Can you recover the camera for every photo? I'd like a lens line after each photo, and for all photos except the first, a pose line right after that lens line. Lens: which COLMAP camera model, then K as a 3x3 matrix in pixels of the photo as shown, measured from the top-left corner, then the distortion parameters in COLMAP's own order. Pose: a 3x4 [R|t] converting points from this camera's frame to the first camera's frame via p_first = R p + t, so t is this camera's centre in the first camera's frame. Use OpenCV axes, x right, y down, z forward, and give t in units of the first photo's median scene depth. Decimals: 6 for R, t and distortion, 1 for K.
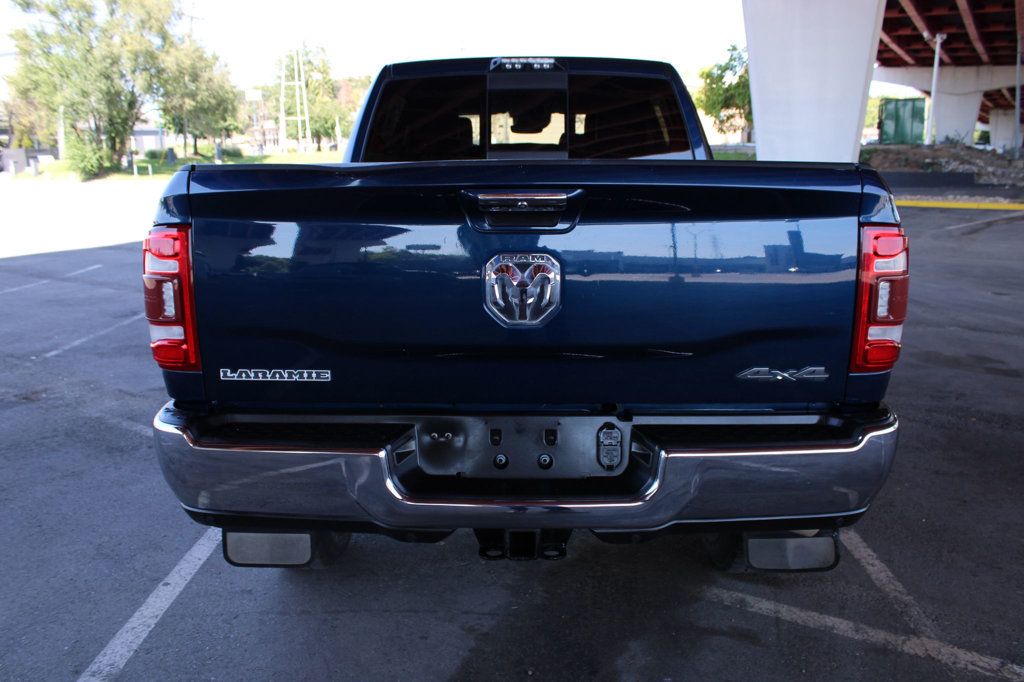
lens RADIAL K [[870.6, 0, 512.0], [0, 870.6, 341.0], [0, 0, 1]] dist [-0.194440, 0.173961]
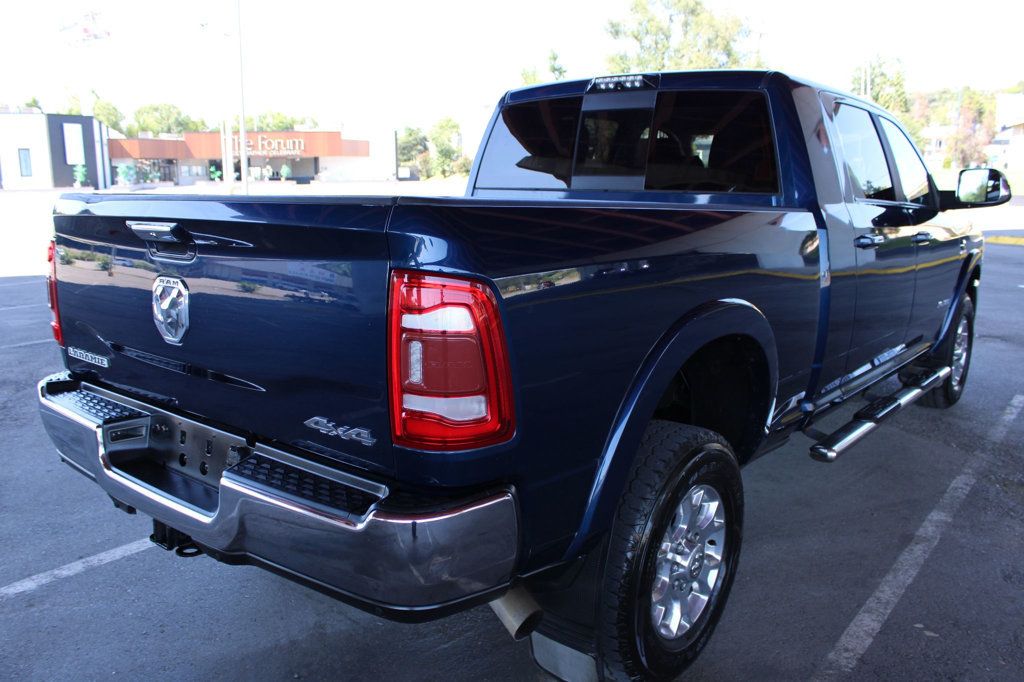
lens RADIAL K [[870.6, 0, 512.0], [0, 870.6, 341.0], [0, 0, 1]] dist [-0.194440, 0.173961]
pose [[0.794974, 0.109950, -0.596597, 0.516458], [-0.119113, 0.992586, 0.024209, -0.051065], [0.594835, 0.051817, 0.802176, 0.190806]]
